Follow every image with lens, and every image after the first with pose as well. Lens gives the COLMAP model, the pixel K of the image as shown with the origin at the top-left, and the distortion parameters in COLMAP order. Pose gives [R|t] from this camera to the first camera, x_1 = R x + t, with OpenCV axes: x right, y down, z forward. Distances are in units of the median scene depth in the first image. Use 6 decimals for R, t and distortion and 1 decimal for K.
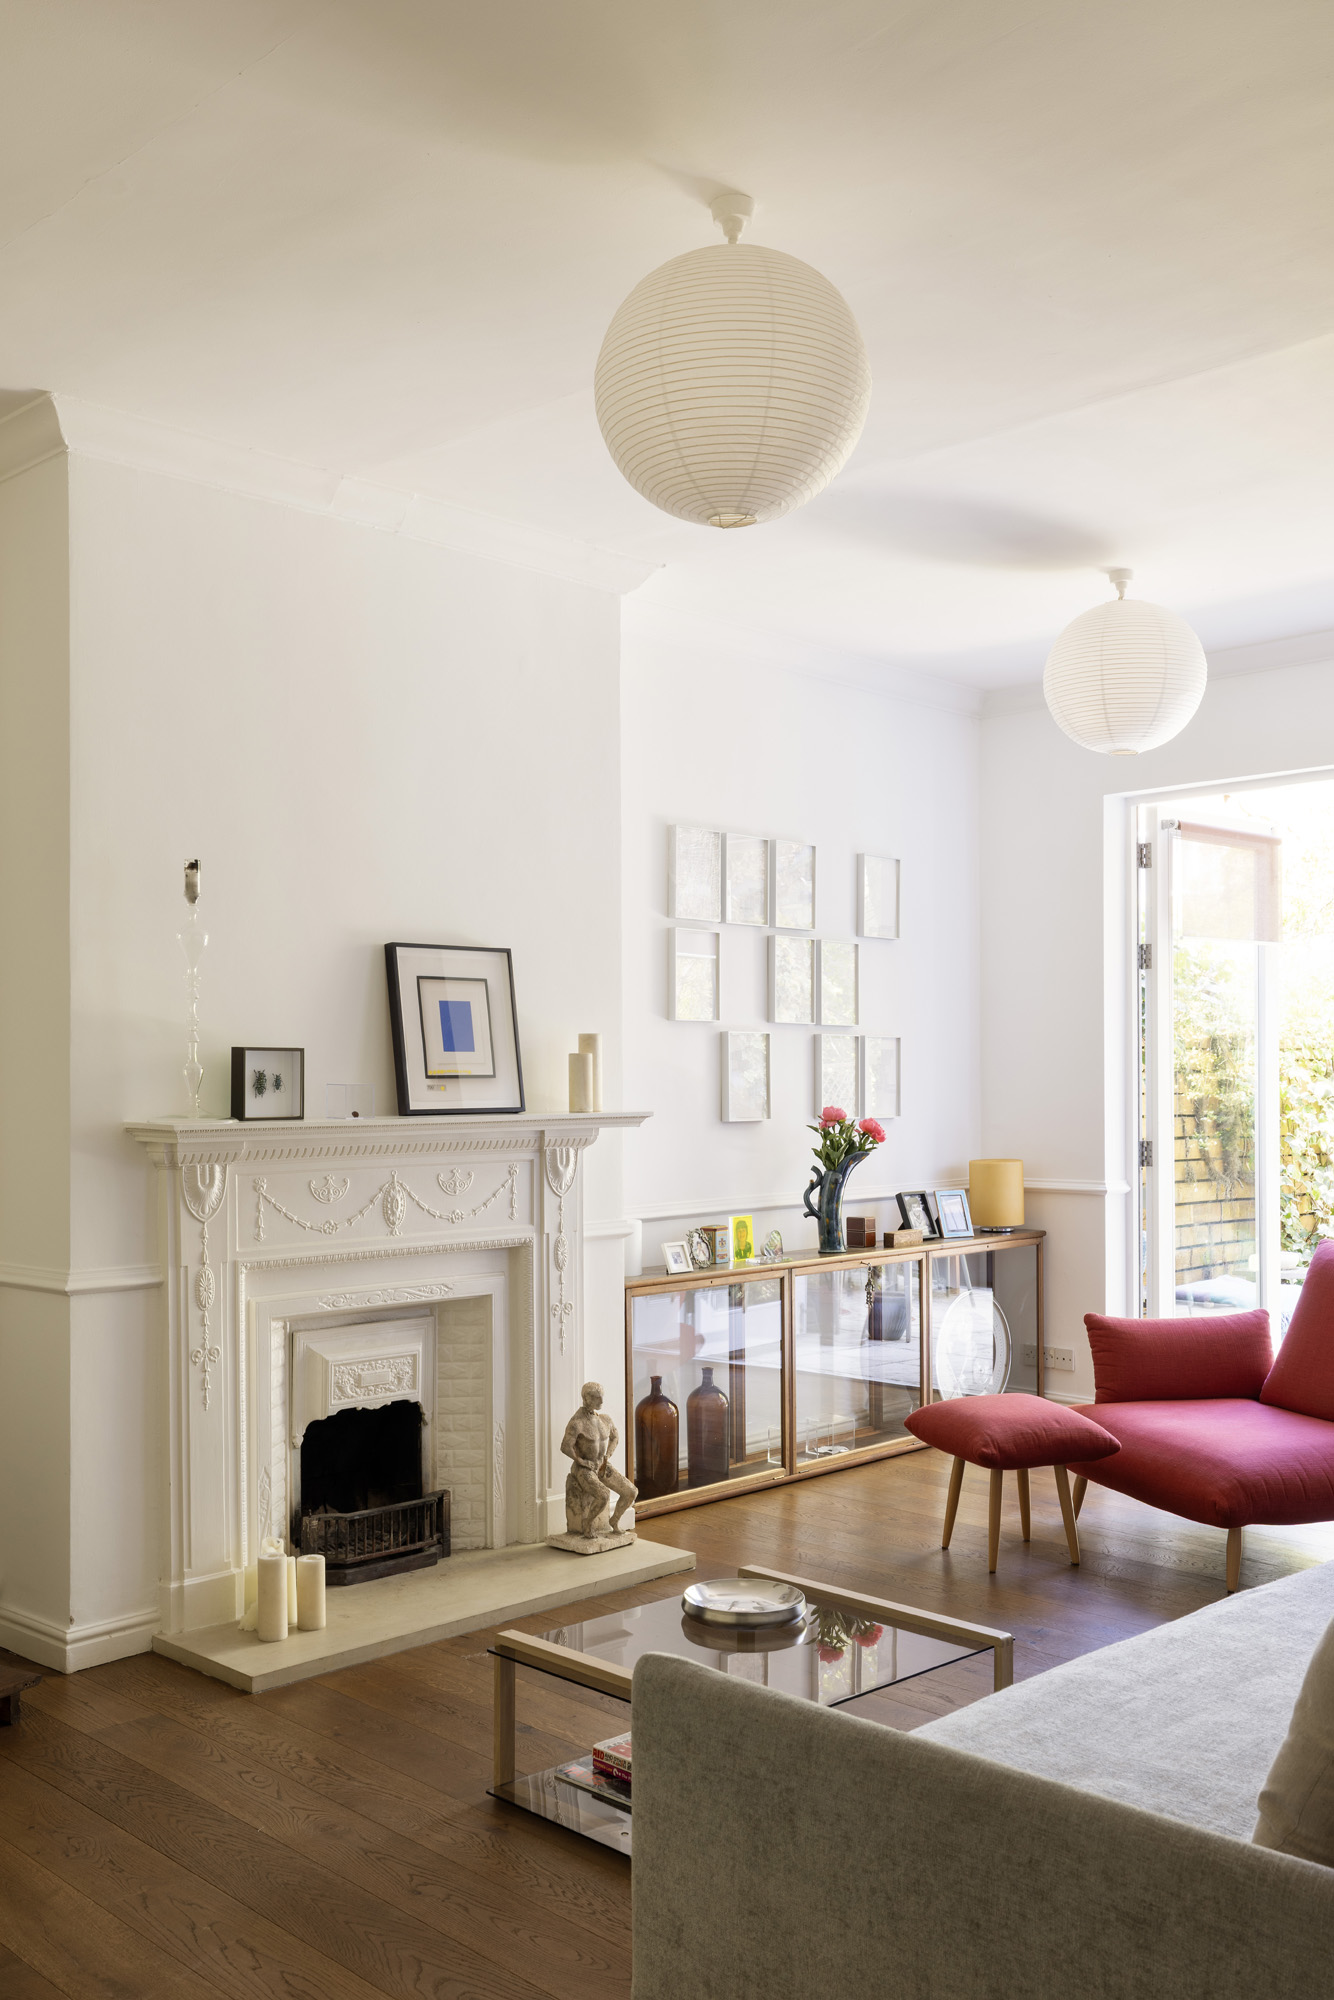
lens RADIAL K [[1792.8, 0, 666.7], [0, 1792.8, 1089.6], [0, 0, 1]] dist [-0.005063, -0.004036]
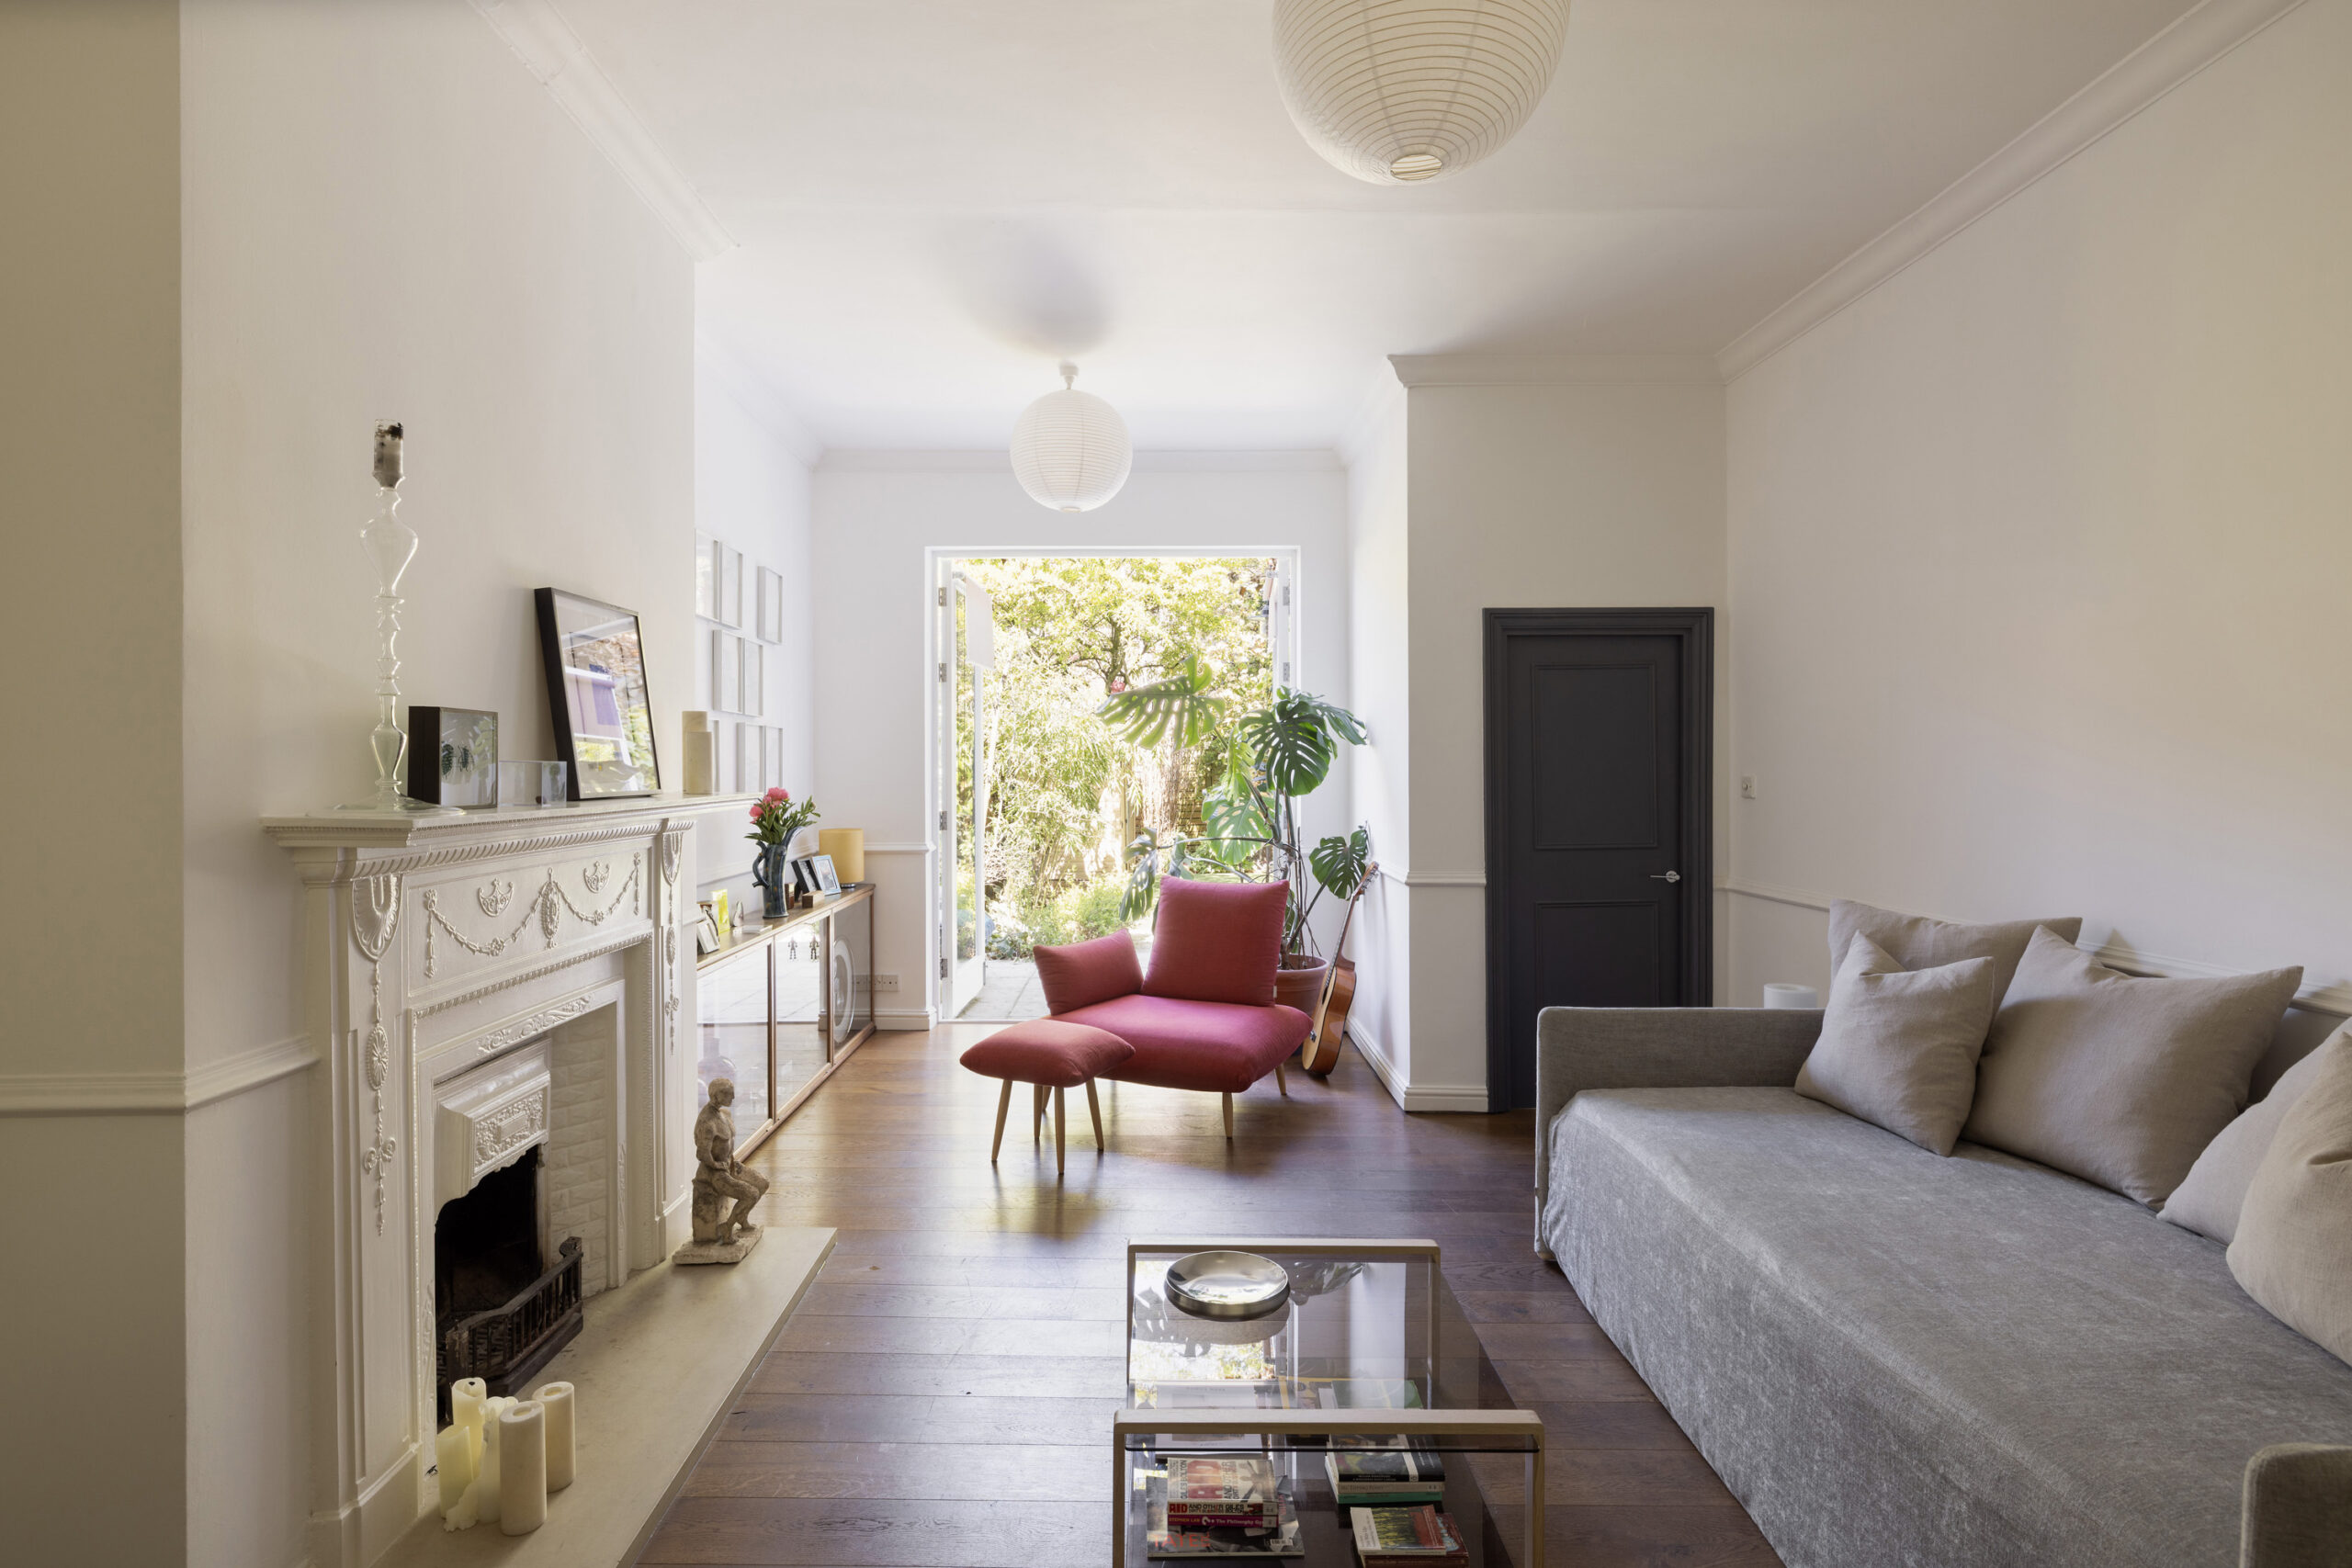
lens RADIAL K [[1131.6, 0, 1176.0], [0, 1131.6, 784.0], [0, 0, 1]] dist [0.000153, 0.000300]
pose [[0.705291, -0.005834, 0.708894, -0.312639], [0.000489, 0.999970, 0.007744, 0.003026], [-0.708918, -0.005115, 0.705273, 0.430493]]
